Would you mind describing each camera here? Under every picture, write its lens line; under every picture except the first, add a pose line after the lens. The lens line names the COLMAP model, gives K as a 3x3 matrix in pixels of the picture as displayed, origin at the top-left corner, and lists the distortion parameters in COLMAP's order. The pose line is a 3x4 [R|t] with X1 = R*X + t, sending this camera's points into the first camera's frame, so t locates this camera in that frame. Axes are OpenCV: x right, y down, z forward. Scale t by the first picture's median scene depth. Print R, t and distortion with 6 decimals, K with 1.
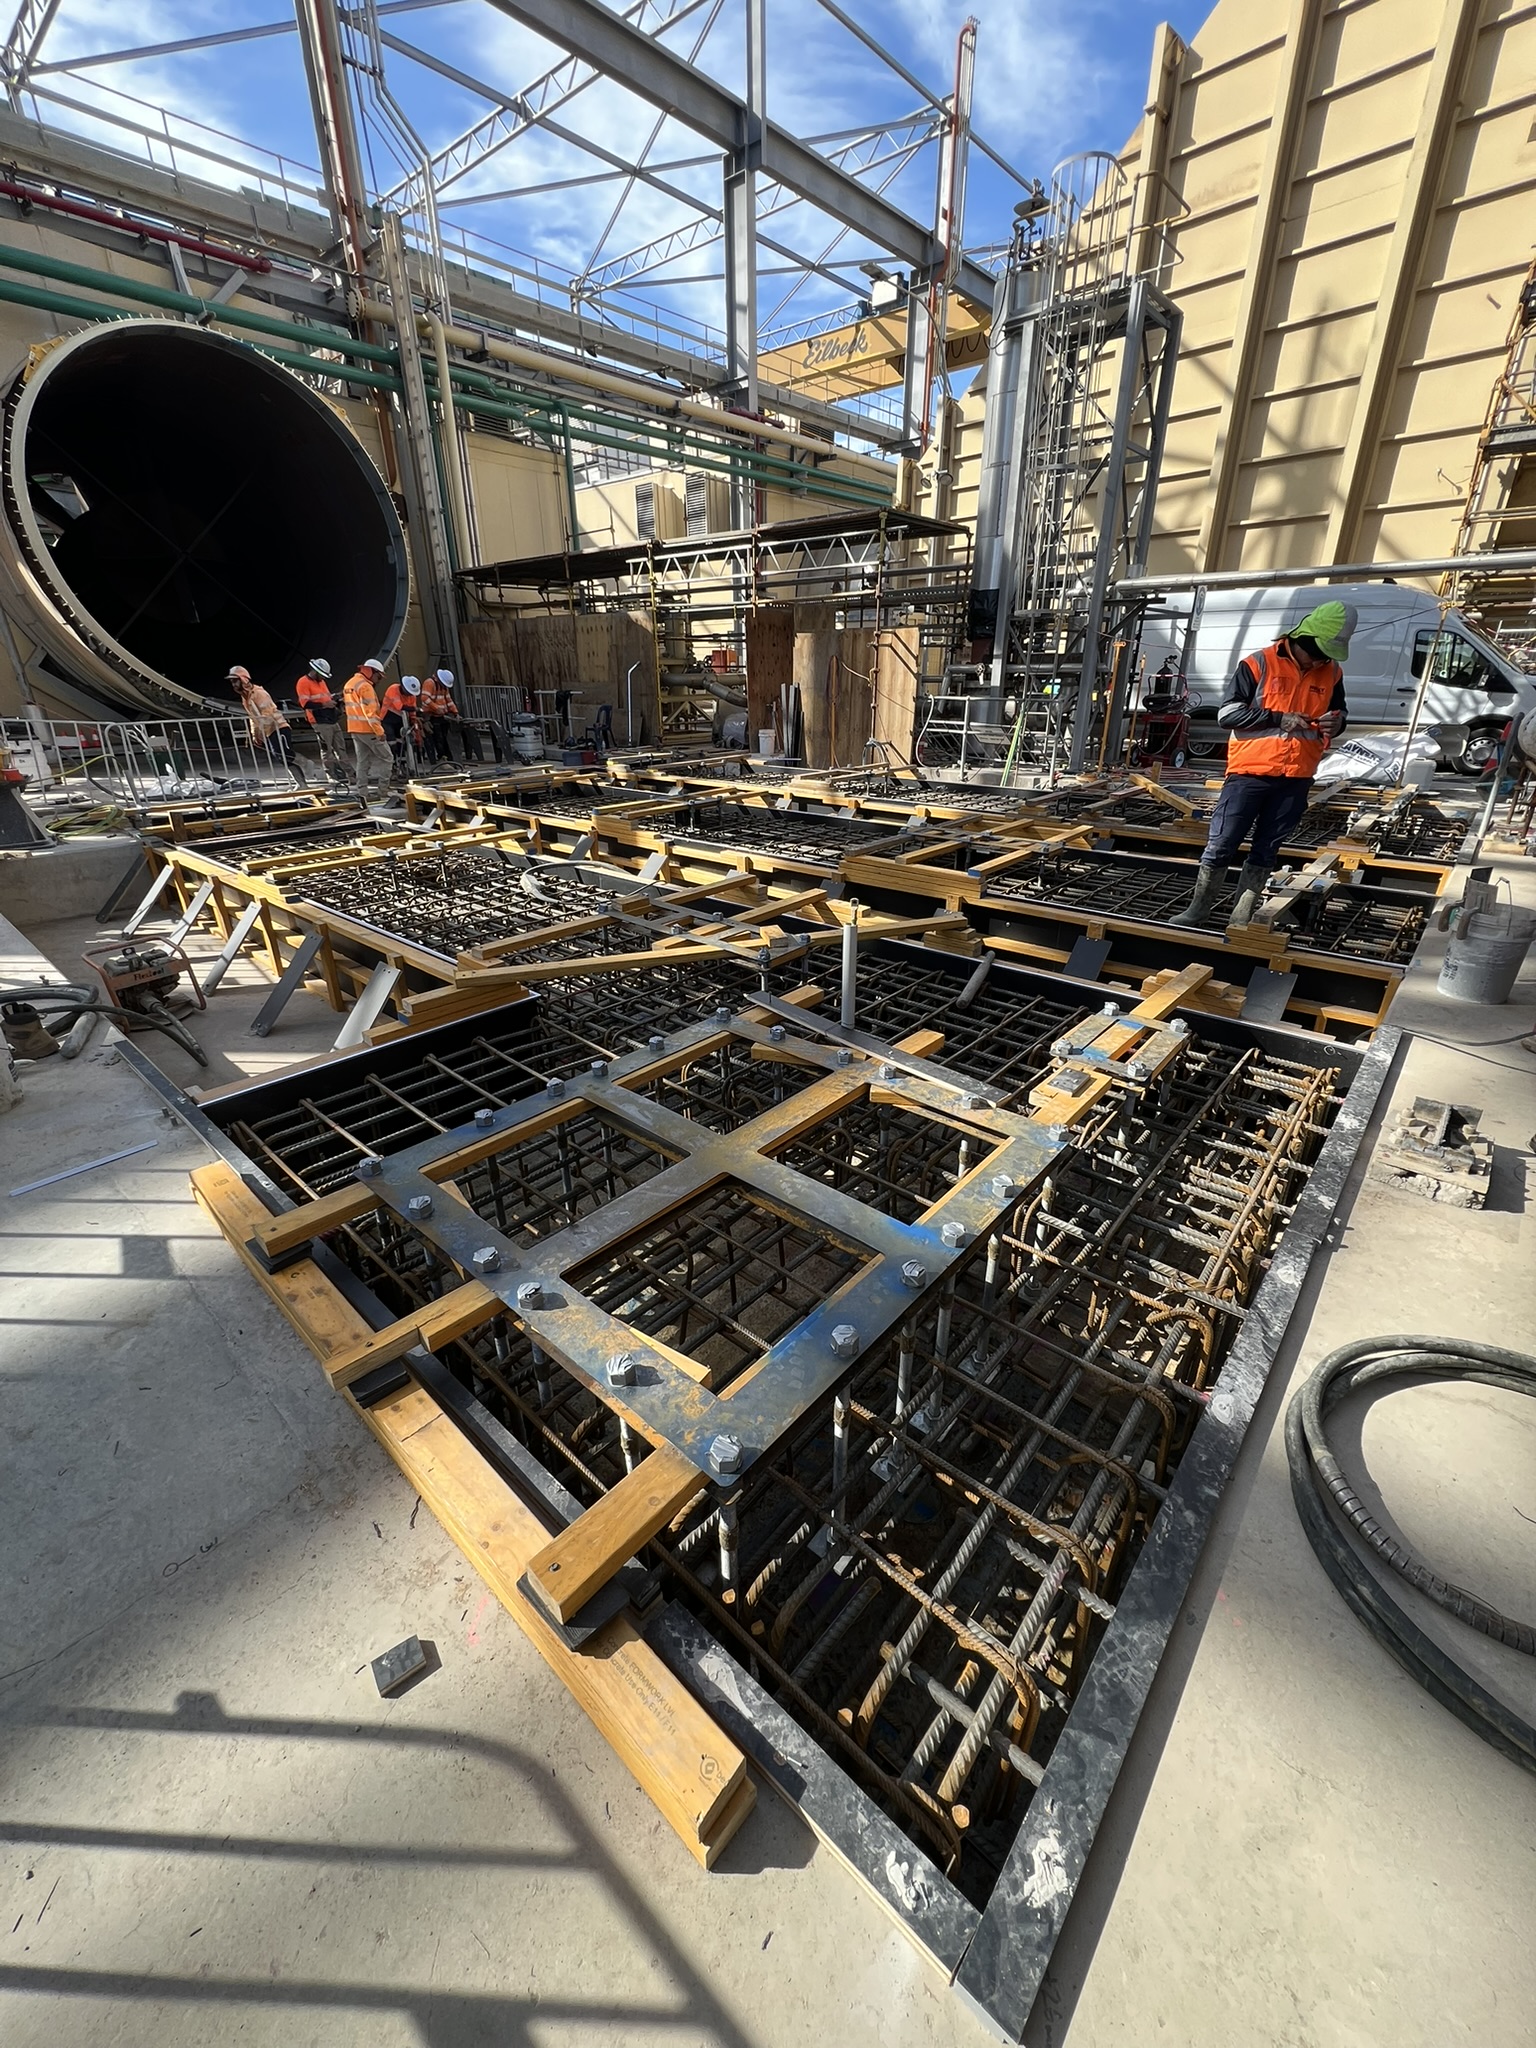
lens RADIAL K [[814.8, 0, 762.1], [0, 814.8, 1019.5], [0, 0, 1]] dist [-0.002081, 0.000775]
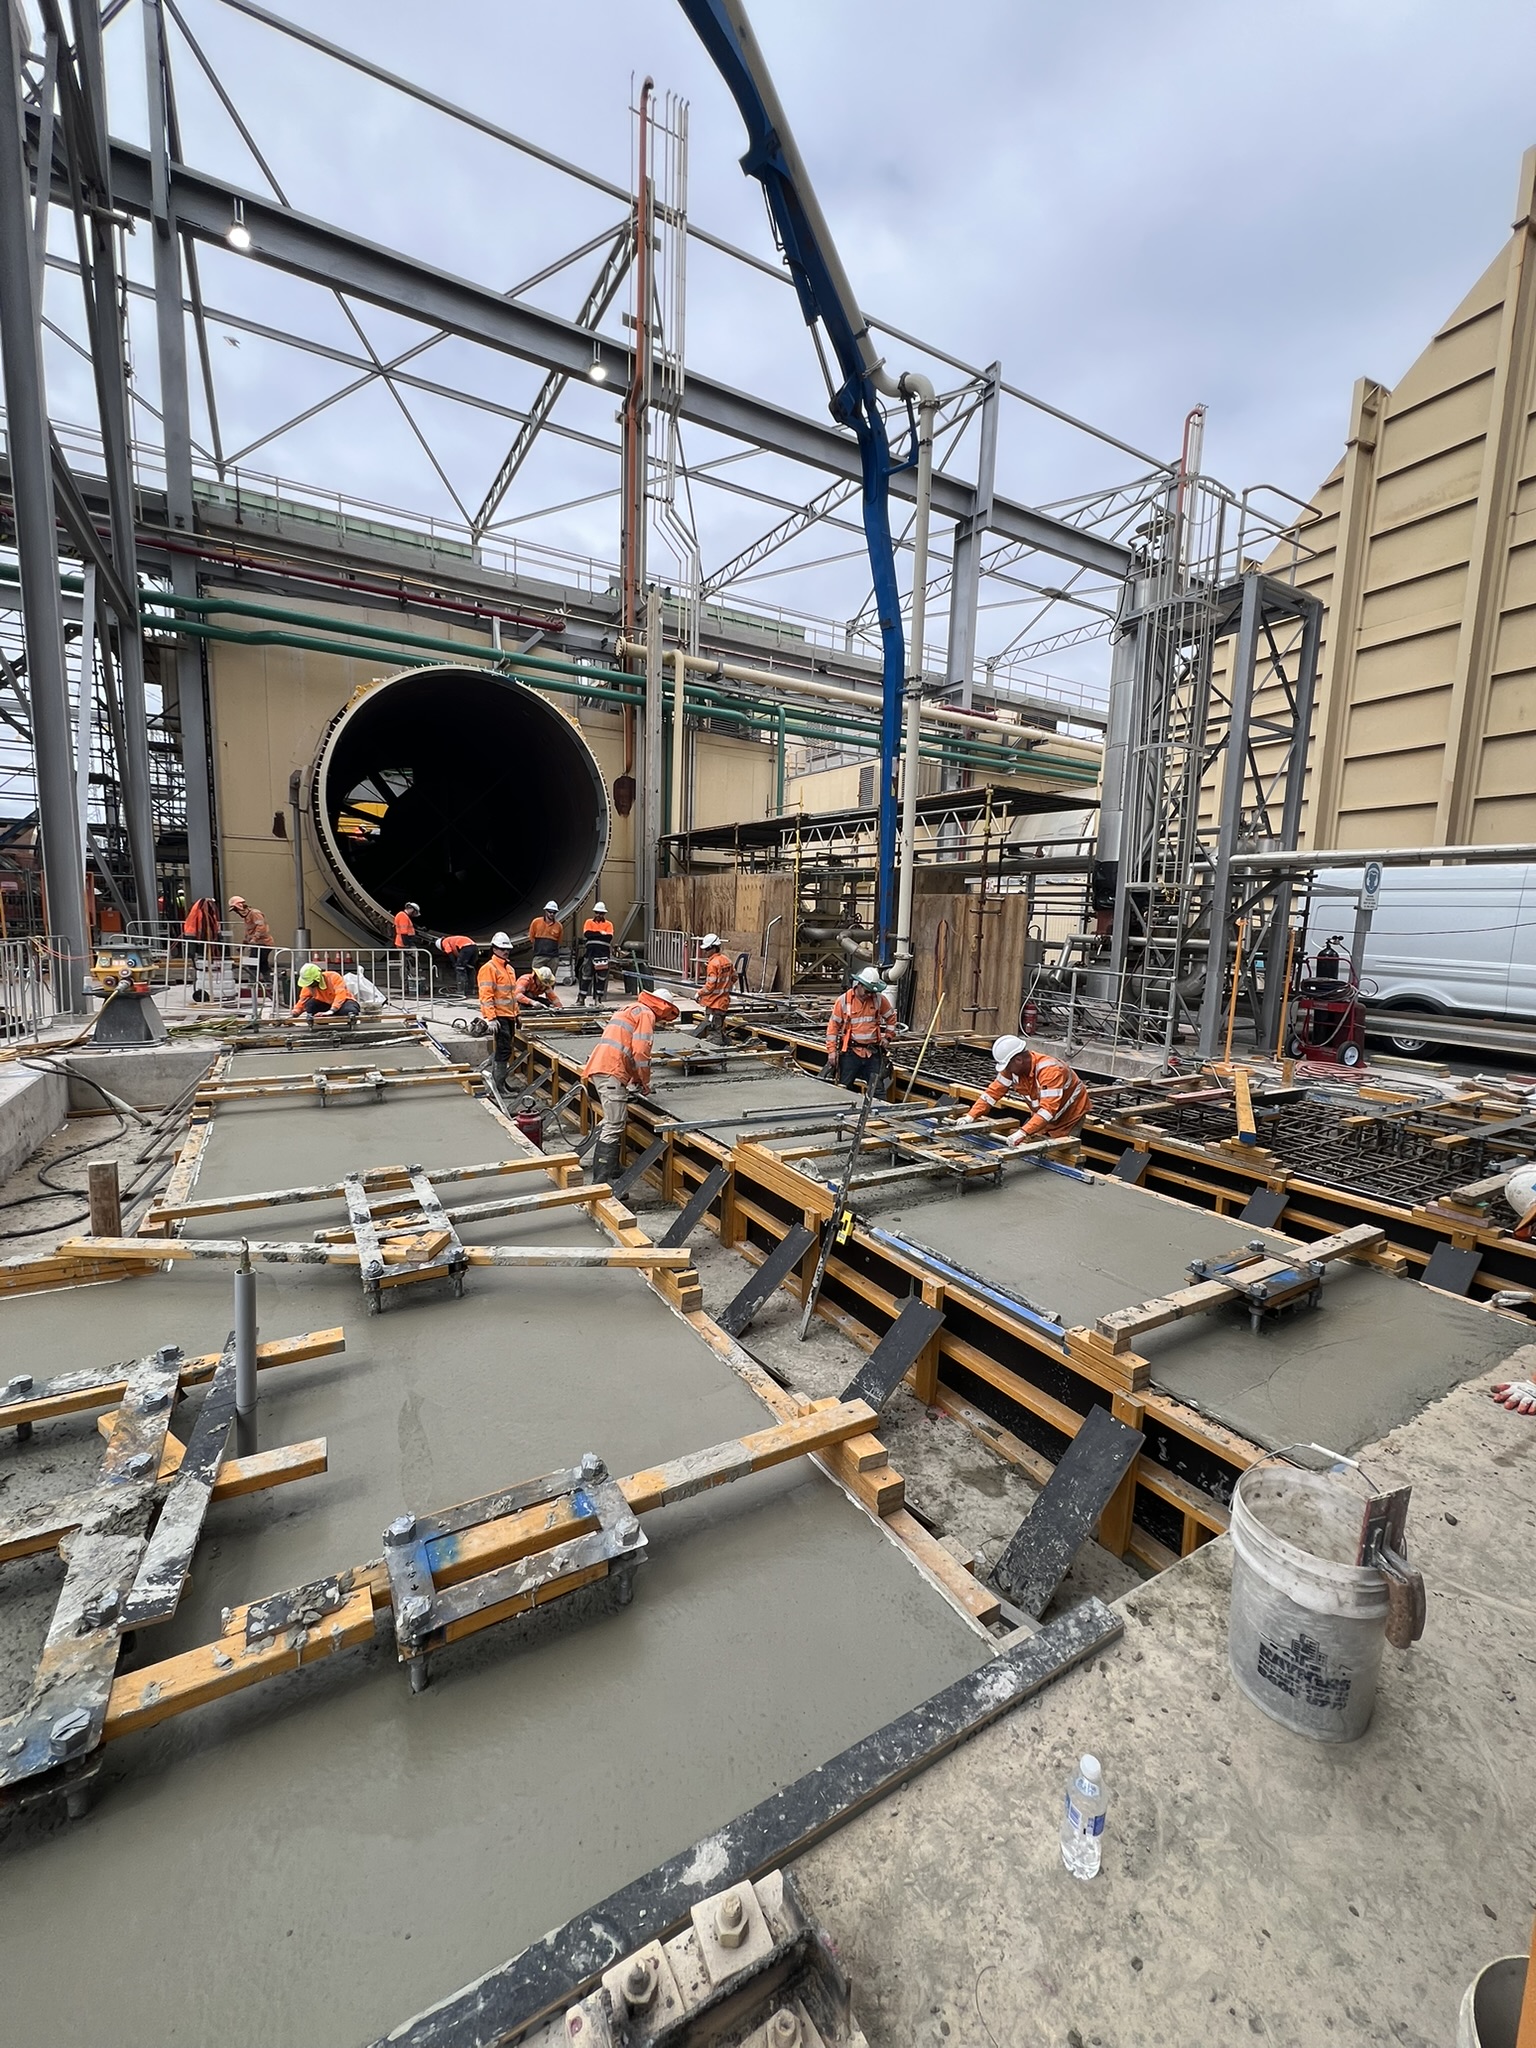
lens RADIAL K [[814.8, 0, 768.9], [0, 814.8, 1016.8], [0, 0, 1]] dist [-0.002081, 0.000775]
pose [[0.951155, 0.074718, -0.299536, 0.133545], [-0.155821, 0.953800, -0.256875, -0.038479], [0.266504, 0.291002, 0.918854, 0.060525]]
